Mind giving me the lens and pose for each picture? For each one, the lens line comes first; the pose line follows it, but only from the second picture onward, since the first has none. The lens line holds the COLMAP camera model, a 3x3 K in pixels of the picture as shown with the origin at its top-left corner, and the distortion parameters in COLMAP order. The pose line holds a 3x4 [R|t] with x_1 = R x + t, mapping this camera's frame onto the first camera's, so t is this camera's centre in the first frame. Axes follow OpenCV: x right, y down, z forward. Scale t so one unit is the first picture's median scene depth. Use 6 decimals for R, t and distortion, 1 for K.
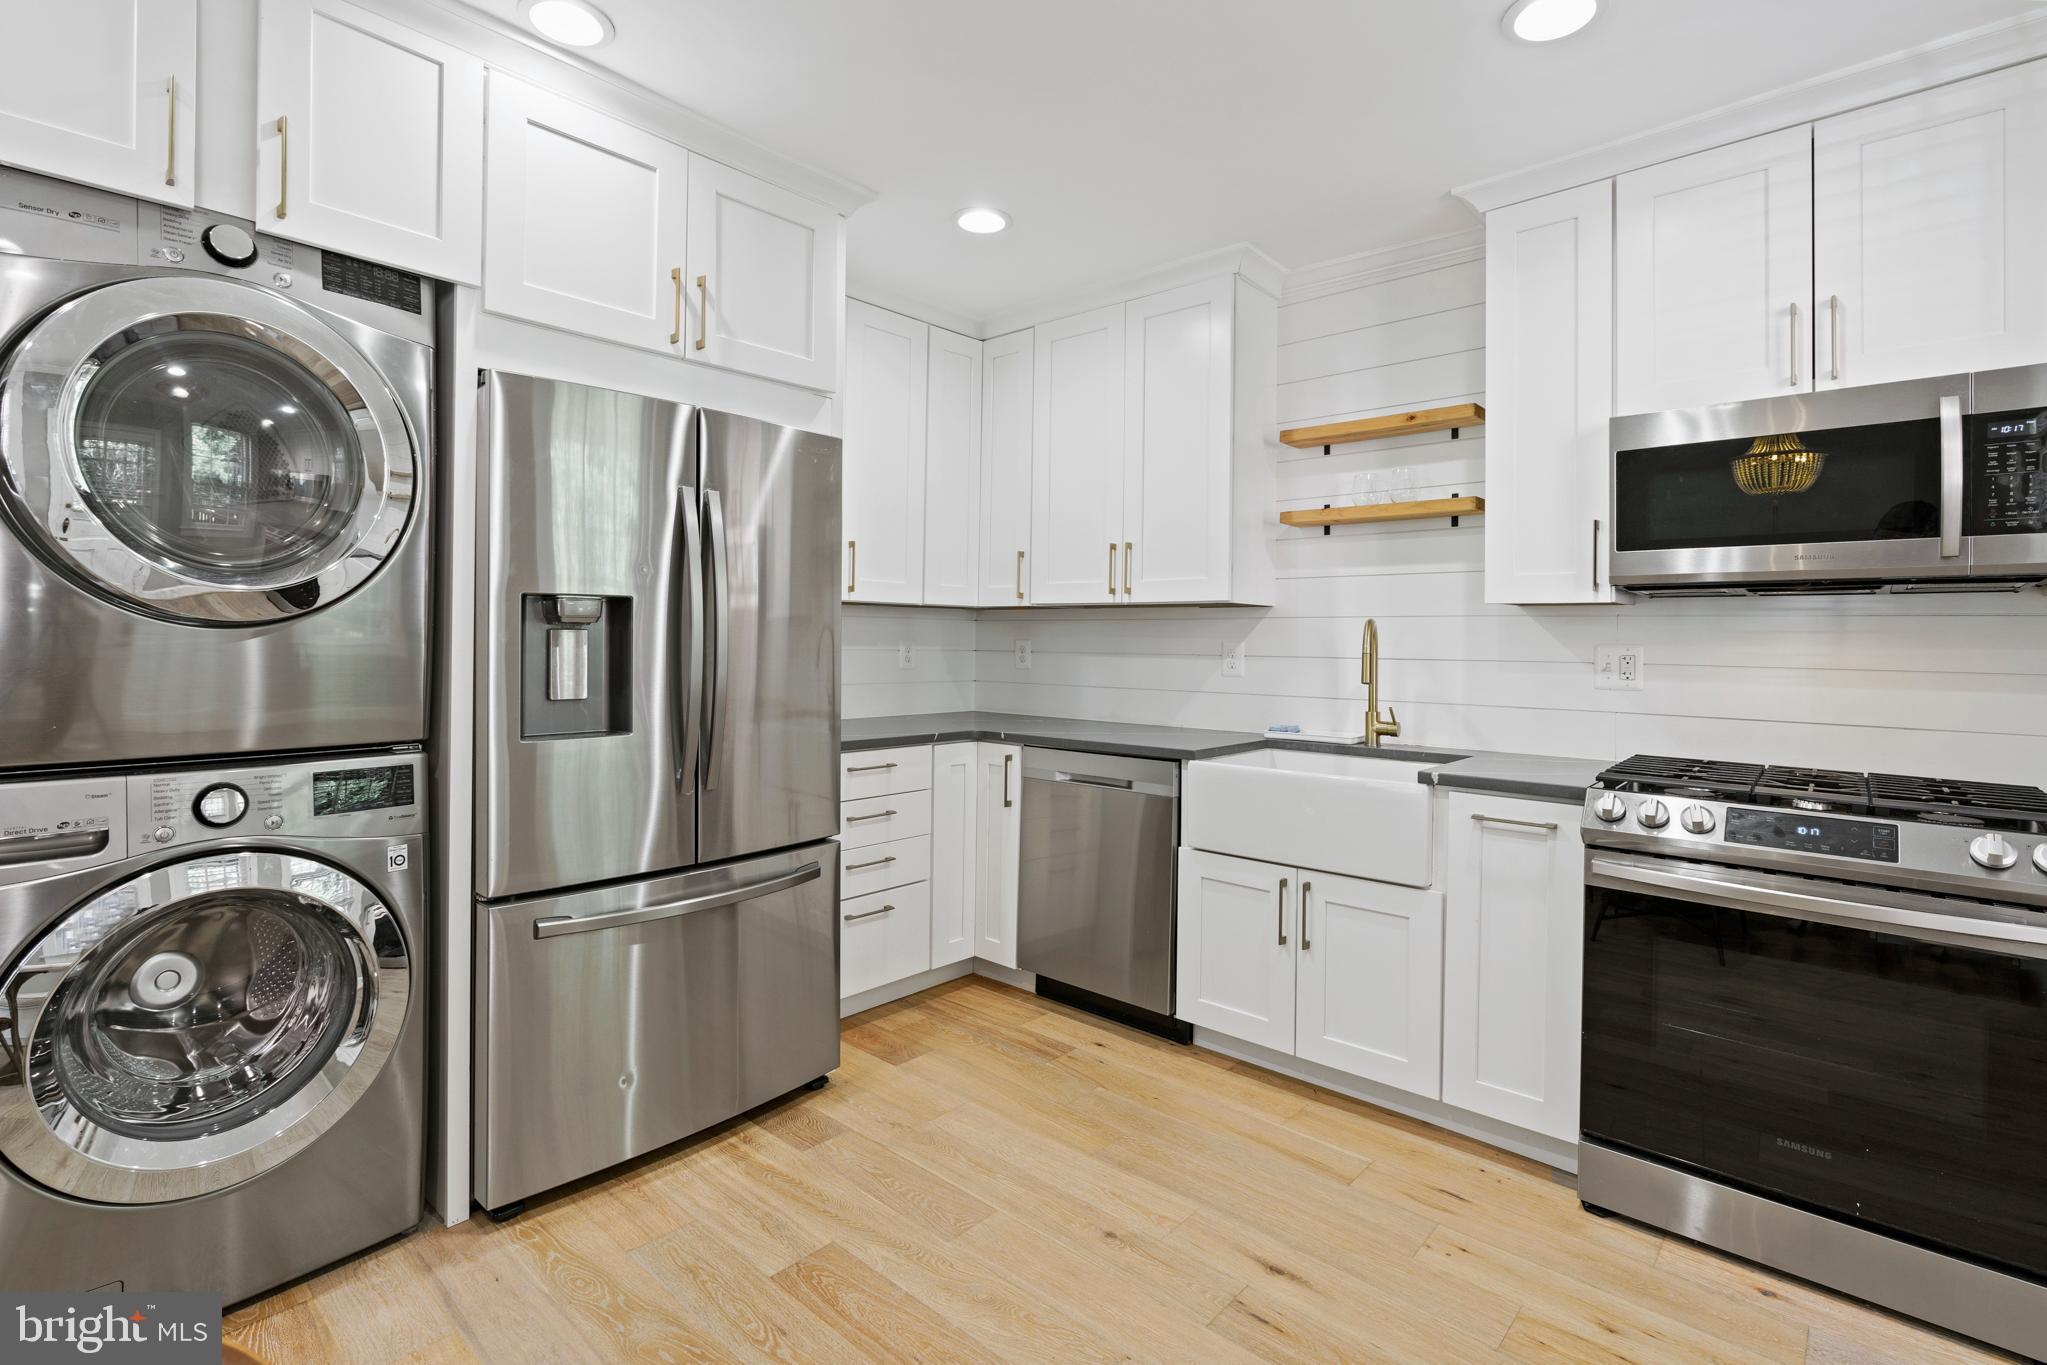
lens RADIAL K [[939.2, 0, 1020.4], [0, 939.2, 636.4], [0, 0, 1]] dist [-0.012415, 0.004757]
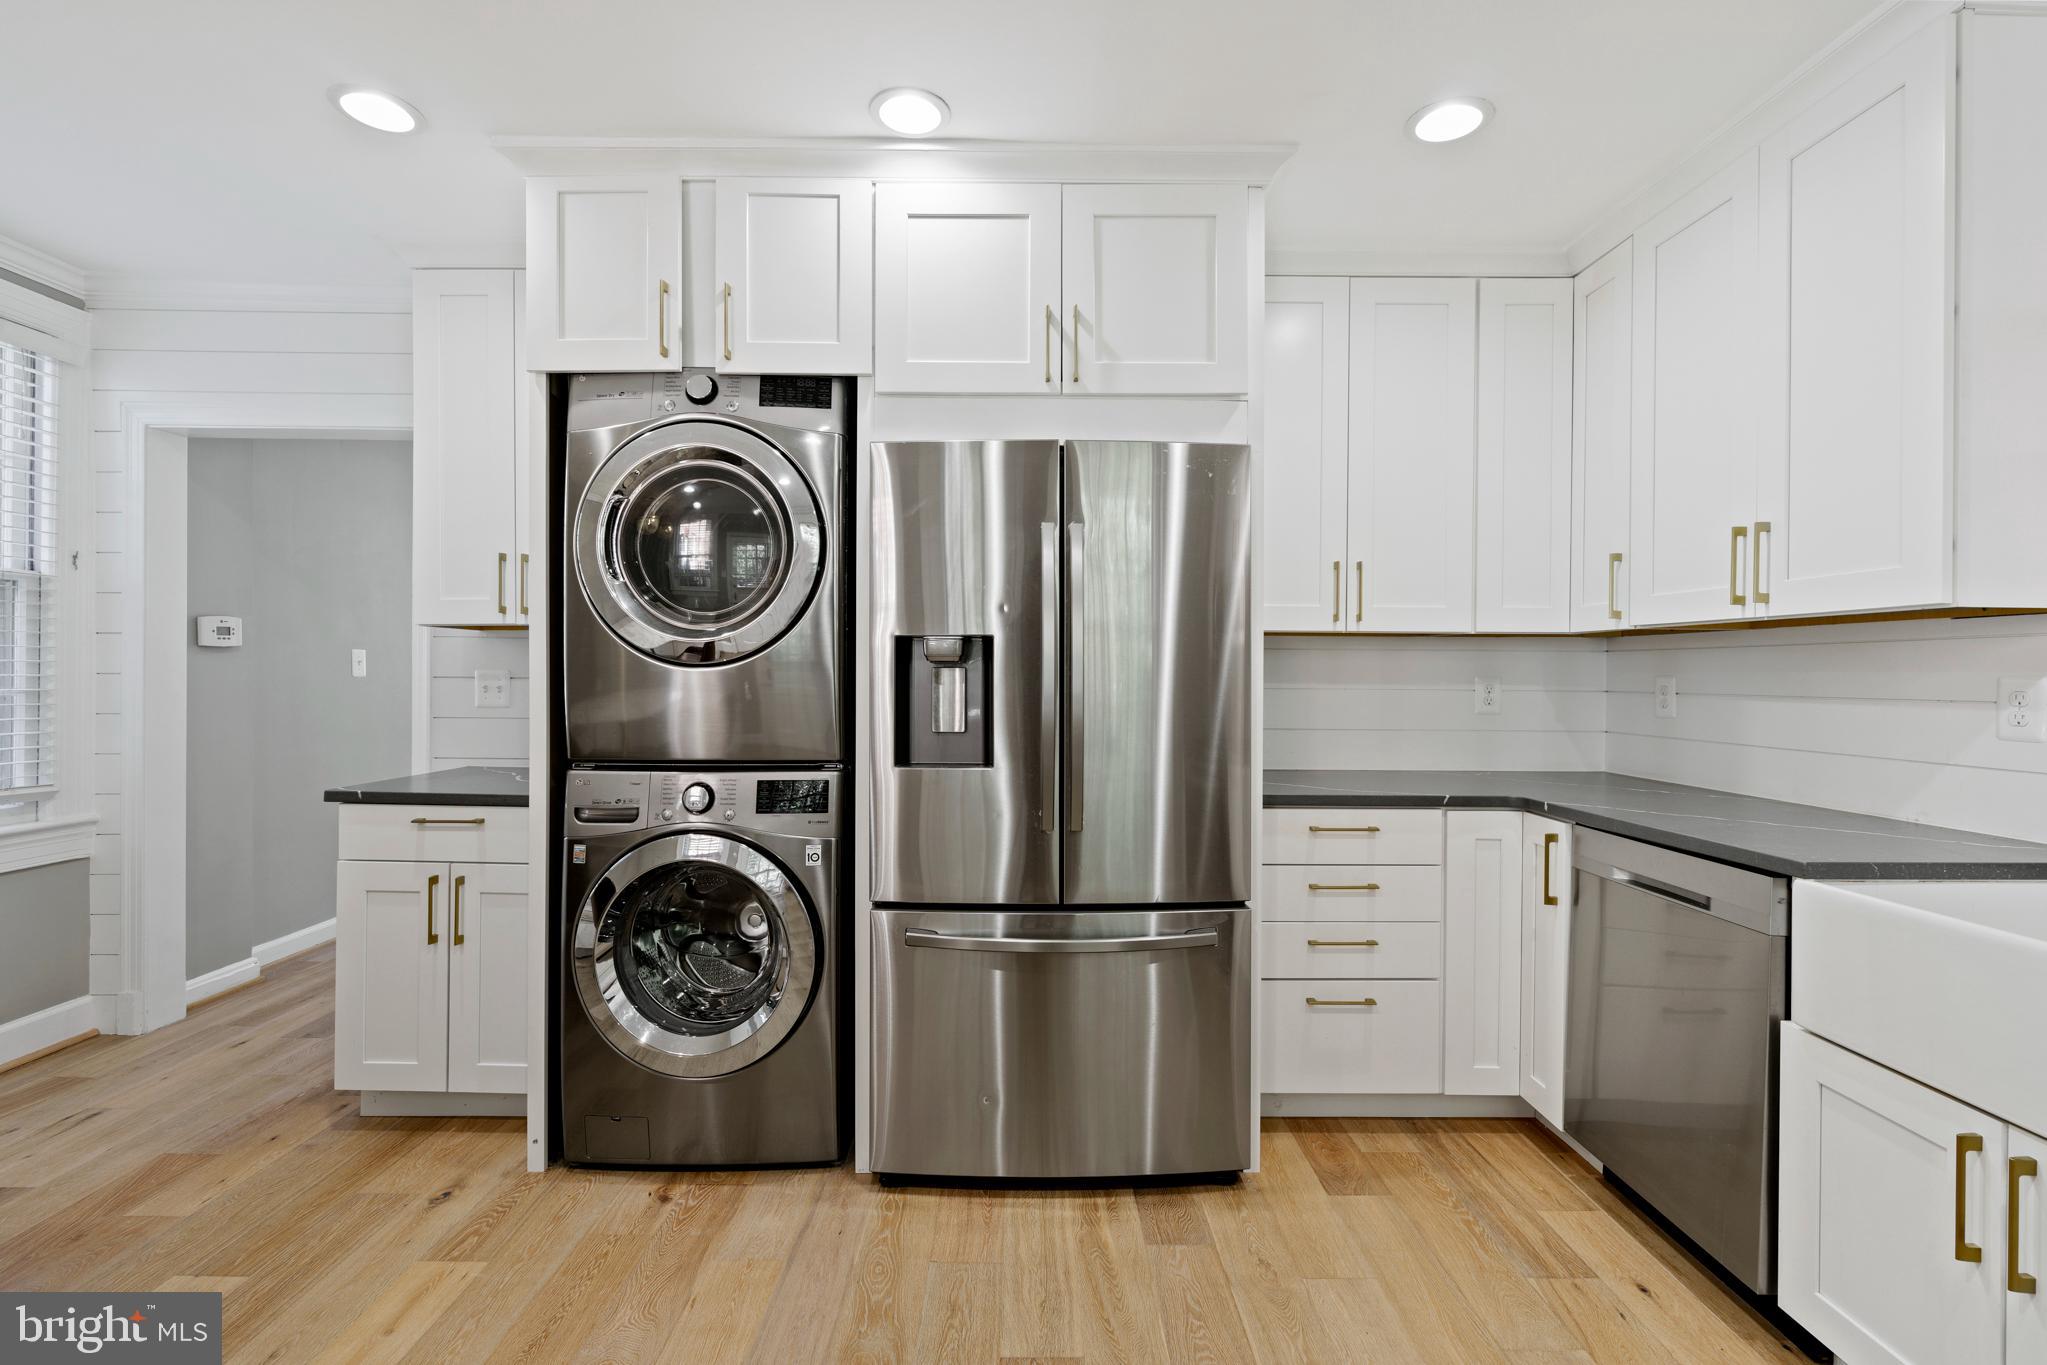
lens RADIAL K [[939.2, 0, 1032.9], [0, 939.2, 669.4], [0, 0, 1]] dist [-0.012415, 0.004757]
pose [[0.678431, -0.006866, -0.734632, 0.322211], [0.005932, 0.999975, -0.003868, -0.000600], [0.734640, -0.001733, 0.678455, 0.278341]]
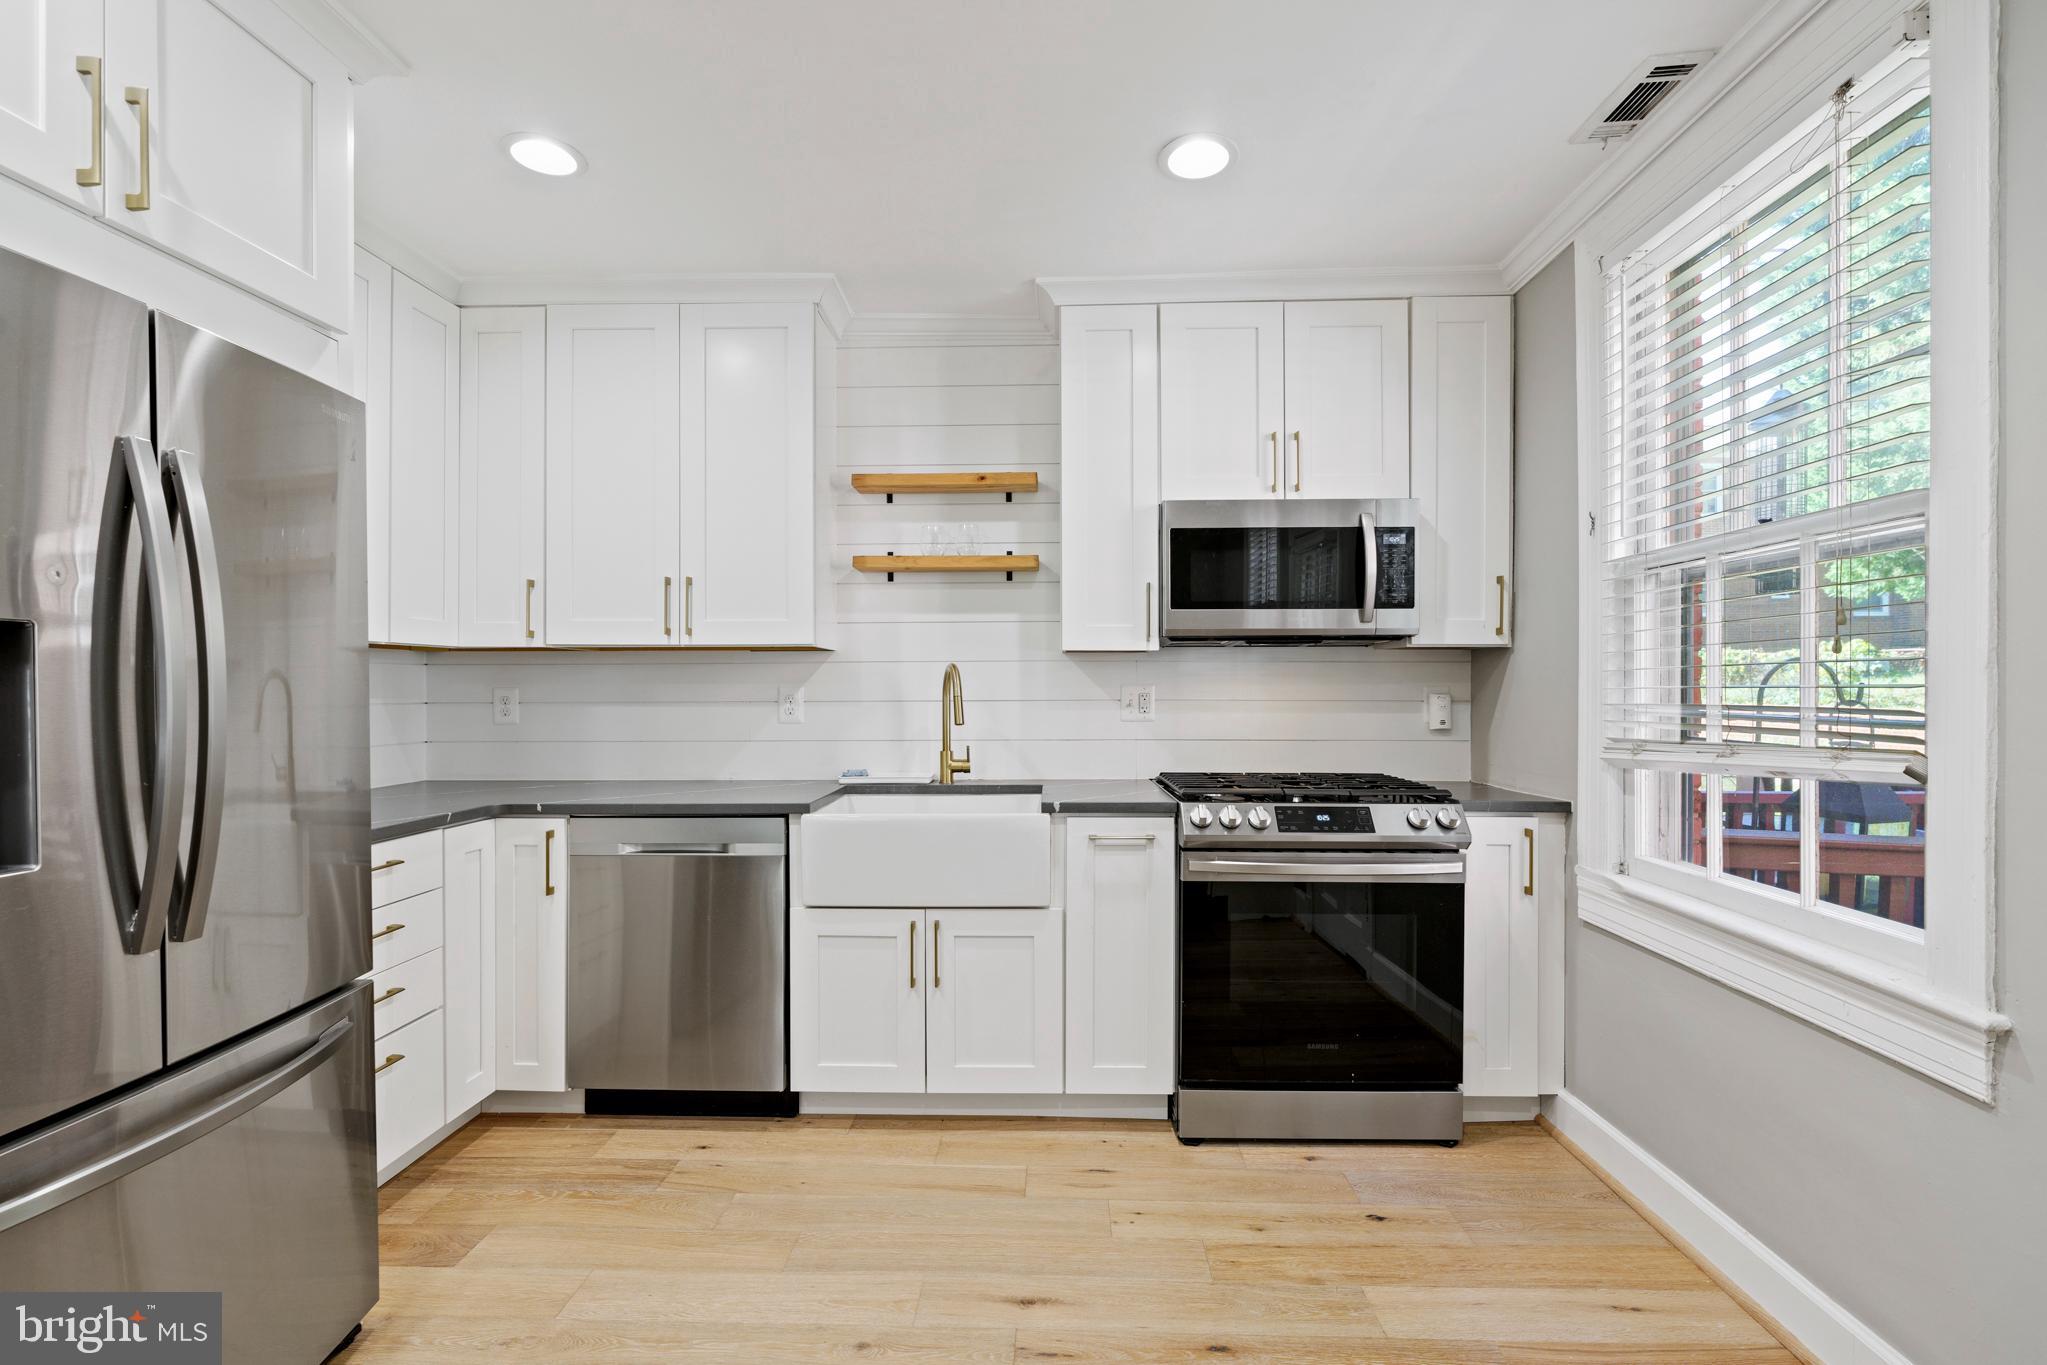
lens RADIAL K [[939.2, 0, 1020.1], [0, 939.2, 689.3], [0, 0, 1]] dist [-0.012415, 0.004757]
pose [[0.763597, -0.013242, 0.645557, -0.287672], [0.007396, 0.999903, 0.011762, -0.001323], [-0.645651, -0.004206, 0.763621, 0.165228]]
